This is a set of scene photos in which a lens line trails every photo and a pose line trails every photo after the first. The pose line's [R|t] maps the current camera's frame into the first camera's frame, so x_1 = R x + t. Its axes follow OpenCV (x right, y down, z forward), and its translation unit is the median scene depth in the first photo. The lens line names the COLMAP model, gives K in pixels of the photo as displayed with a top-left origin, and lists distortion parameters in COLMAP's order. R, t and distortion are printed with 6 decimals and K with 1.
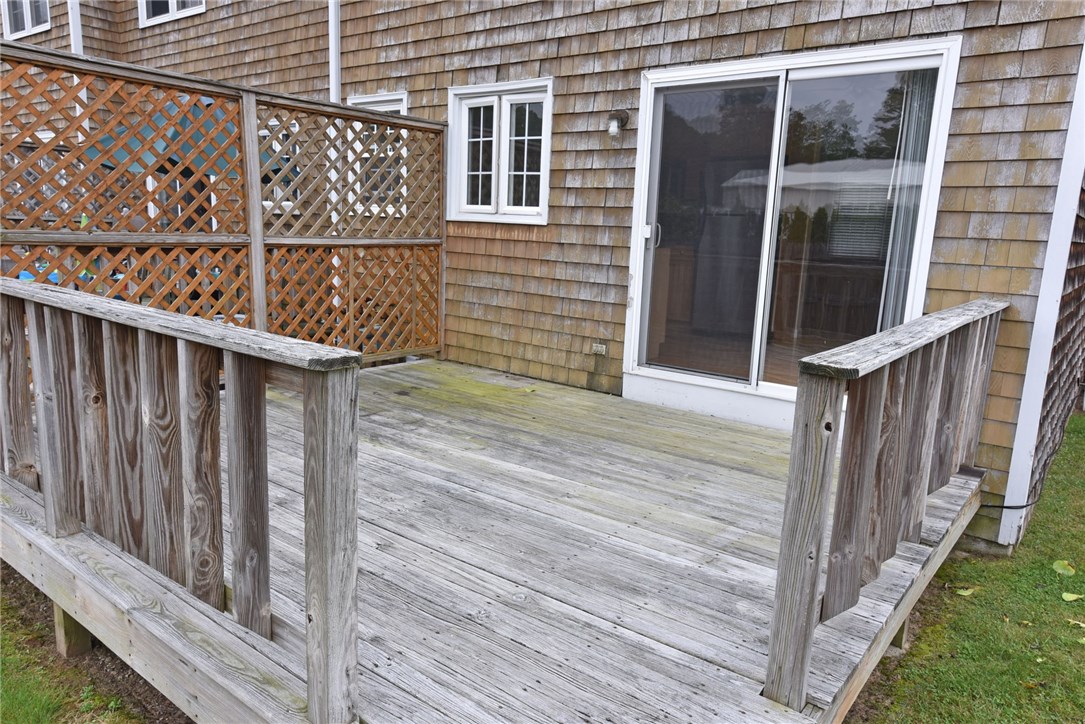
lens RADIAL K [[760.7, 0, 534.7], [0, 760.7, 365.2], [0, 0, 1]] dist [0.023389, 0.000499]
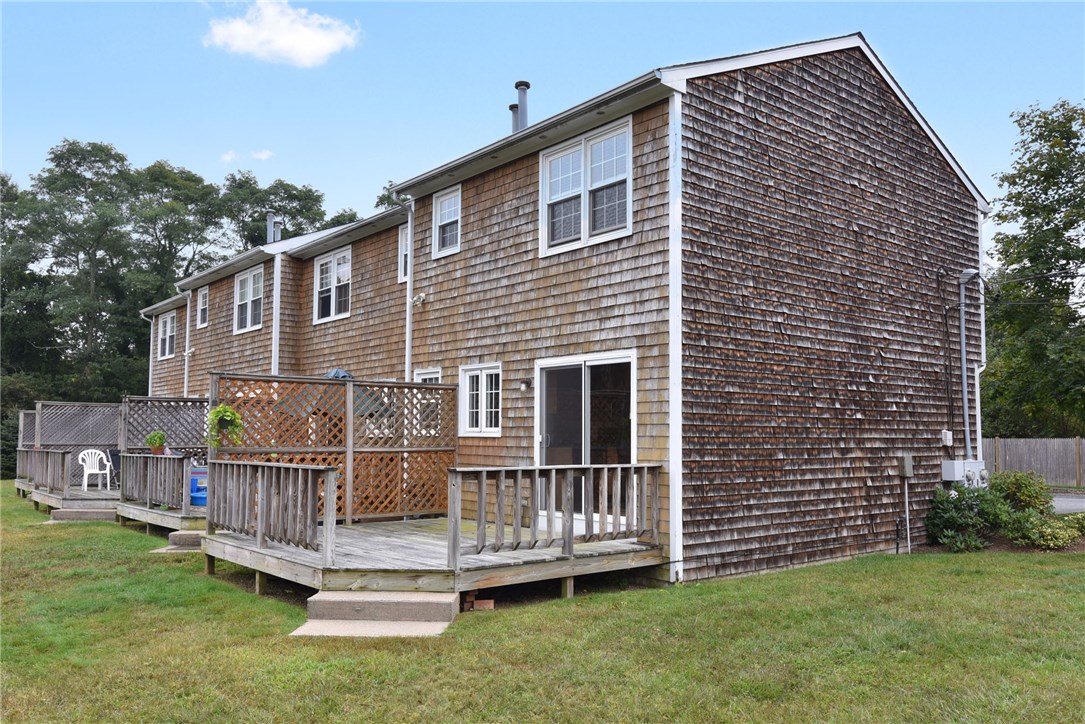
lens RADIAL K [[837.8, 0, 546.0], [0, 837.8, 365.0], [0, 0, 1]] dist [0.005516, 0.000189]
pose [[0.980197, -0.052801, -0.190857, 0.502645], [-0.001013, 0.962448, -0.271465, 0.192778], [0.198023, 0.266282, 0.943335, -0.912530]]
